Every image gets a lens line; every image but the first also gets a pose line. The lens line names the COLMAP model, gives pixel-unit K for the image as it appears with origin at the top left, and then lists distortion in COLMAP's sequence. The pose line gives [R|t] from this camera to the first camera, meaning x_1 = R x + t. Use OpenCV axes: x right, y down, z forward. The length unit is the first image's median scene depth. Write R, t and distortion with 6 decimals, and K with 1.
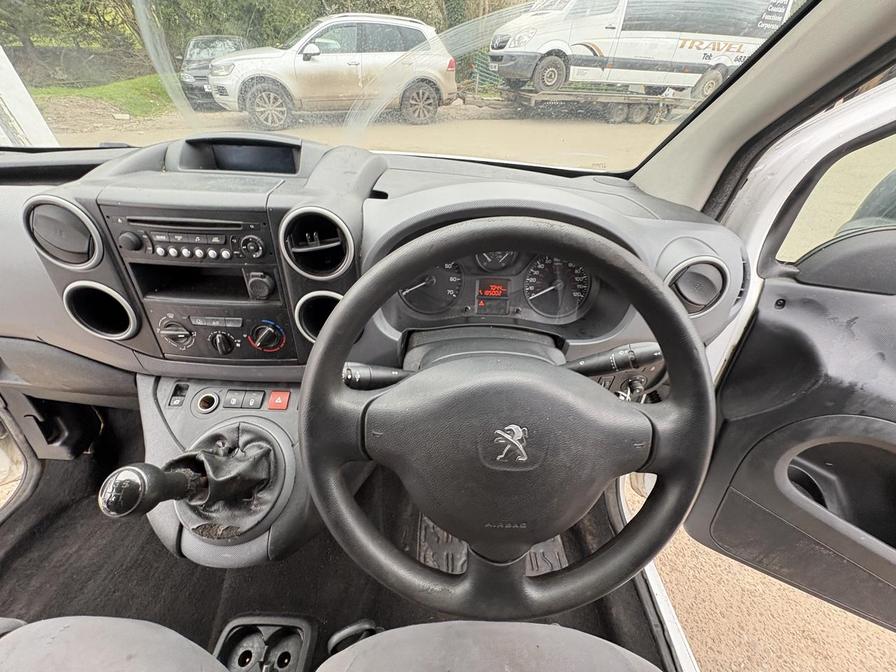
lens RADIAL K [[357.0, 0, 449.6], [0, 357.0, 334.7], [0, 0, 1]] dist [0.000120, 0.000526]
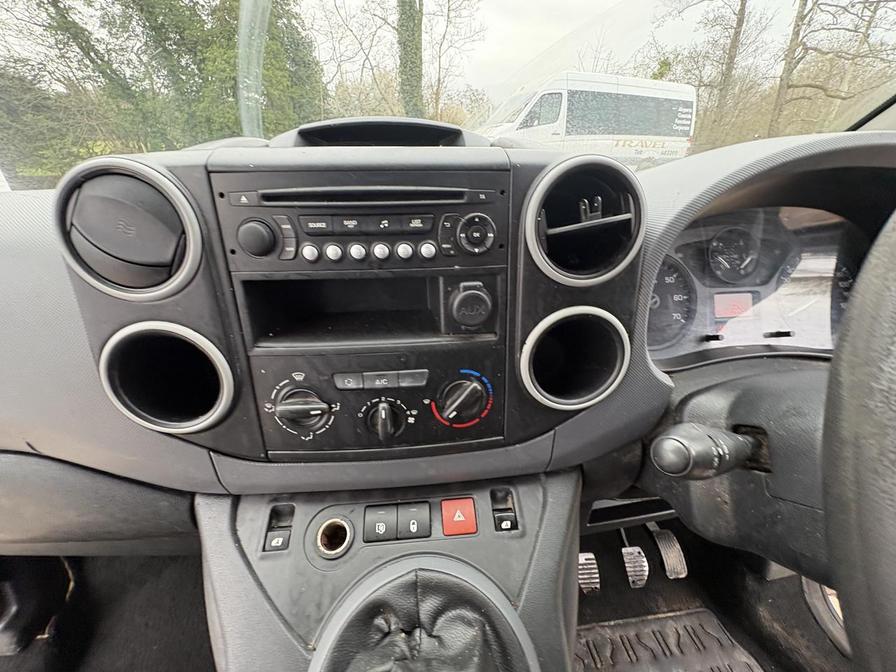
lens RADIAL K [[357.0, 0, 447.0], [0, 357.0, 336.7], [0, 0, 1]] dist [0.000120, 0.000526]
pose [[0.994125, -0.082640, 0.069902, -0.516199], [0.095934, 0.971784, -0.215480, 0.025217], [-0.050123, 0.220921, 0.974003, 0.383642]]
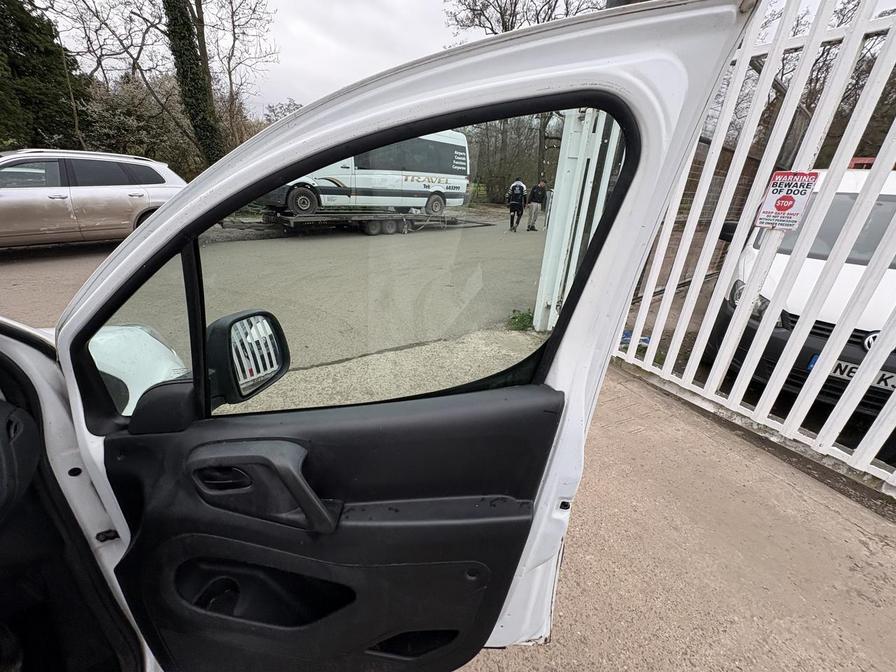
lens RADIAL K [[357.0, 0, 444.4], [0, 357.0, 336.1], [0, 0, 1]] dist [0.000120, 0.000526]
pose [[0.883155, -0.184648, 0.431211, 1.588946], [0.285426, 0.941035, -0.181618, 0.050297], [-0.372249, 0.283475, 0.883783, -0.576800]]
